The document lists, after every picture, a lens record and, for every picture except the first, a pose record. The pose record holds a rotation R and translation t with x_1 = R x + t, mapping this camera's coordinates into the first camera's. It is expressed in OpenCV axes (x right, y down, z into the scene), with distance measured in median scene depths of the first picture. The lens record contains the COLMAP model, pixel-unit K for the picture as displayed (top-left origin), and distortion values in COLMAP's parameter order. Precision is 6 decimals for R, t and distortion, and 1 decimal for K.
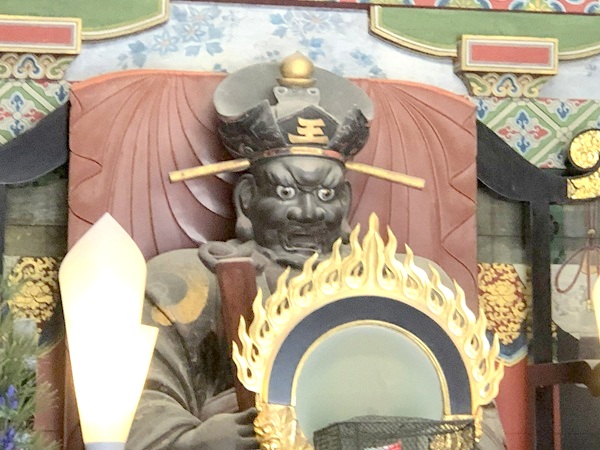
lens RADIAL K [[2289.8, 0, 299.9], [0, 2289.8, 224.9], [0, 0, 1]] dist [-0.161444, 0.000000]
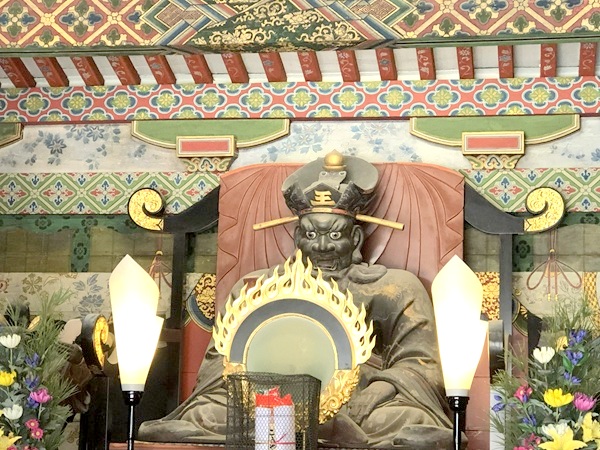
lens RADIAL K [[1382.0, 0, 300.2], [0, 1382.0, 224.6], [0, 0, 1]] dist [-0.034987, 0.000000]
pose [[0.933397, -0.028237, -0.357733, 0.325340], [0.026334, 0.999601, -0.010192, -0.010681], [0.357878, 0.000093, 0.933768, 0.038319]]
